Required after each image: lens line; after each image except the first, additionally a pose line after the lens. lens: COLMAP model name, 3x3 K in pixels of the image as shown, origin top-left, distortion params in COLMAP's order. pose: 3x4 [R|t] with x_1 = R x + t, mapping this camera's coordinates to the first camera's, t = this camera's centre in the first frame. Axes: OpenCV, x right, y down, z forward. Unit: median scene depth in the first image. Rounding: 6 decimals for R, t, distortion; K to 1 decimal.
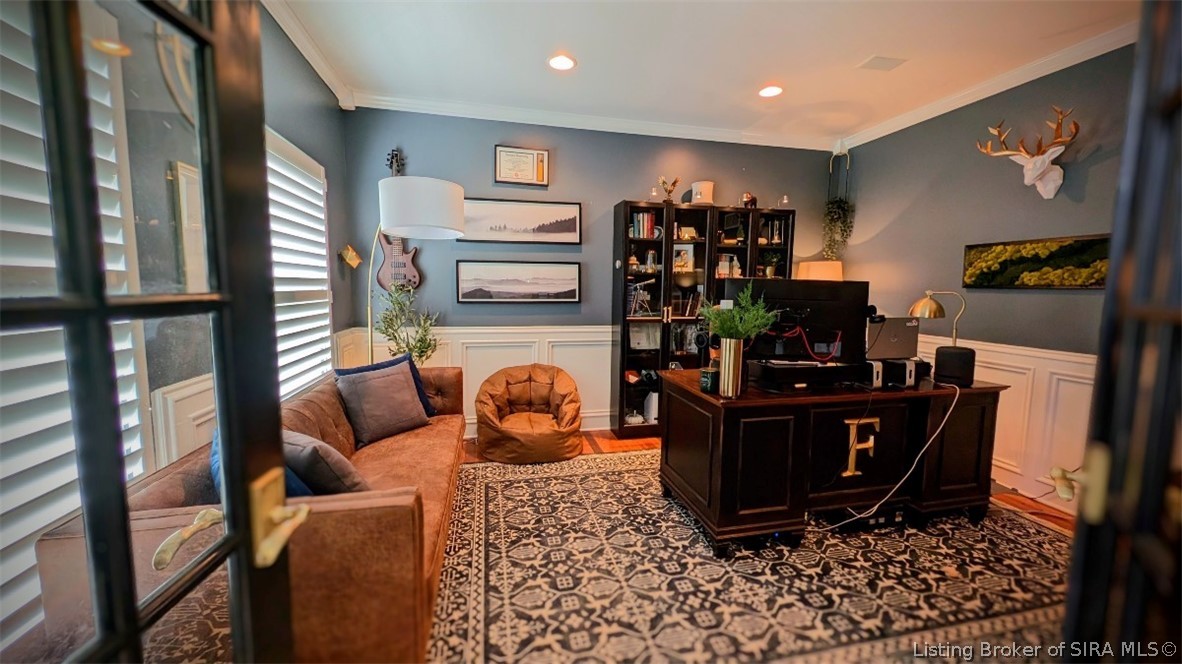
lens RADIAL K [[444.5, 0, 593.4], [0, 444.5, 329.5], [0, 0, 1]] dist [0.002026, -0.005782]
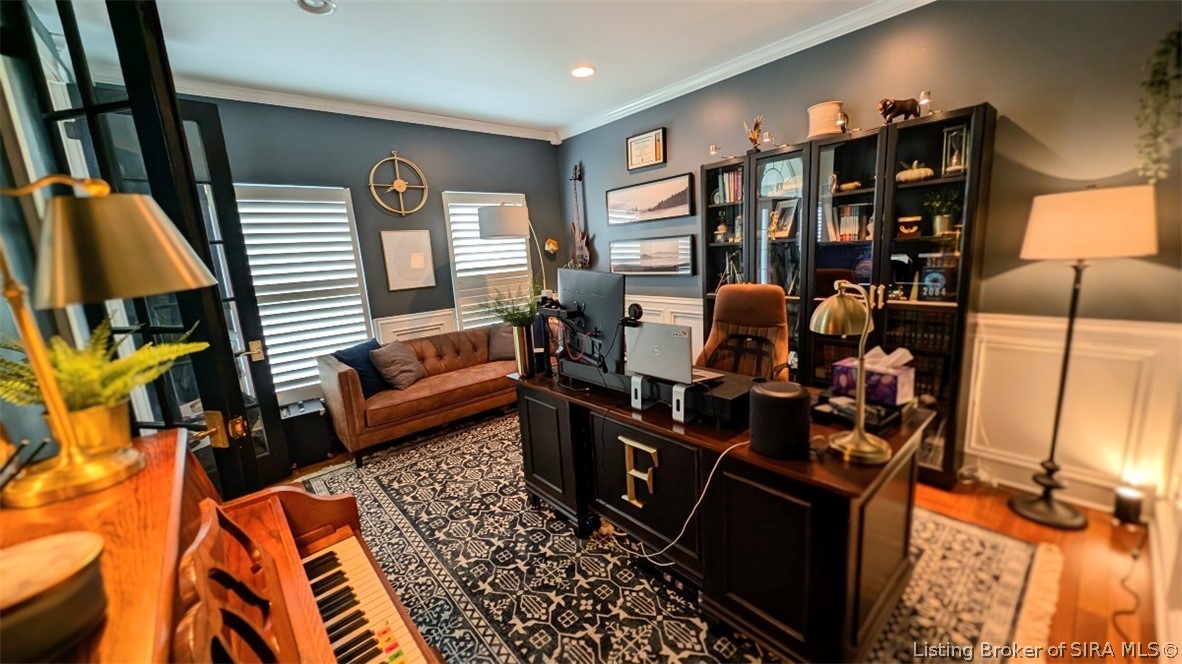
lens RADIAL K [[444.5, 0, 593.4], [0, 444.5, 329.5], [0, 0, 1]] dist [0.002026, -0.005782]
pose [[0.460392, 0.120230, -0.879536, 1.257773], [-0.013534, 0.991621, 0.128467, -0.107156], [0.887612, -0.047242, 0.458162, 0.565855]]
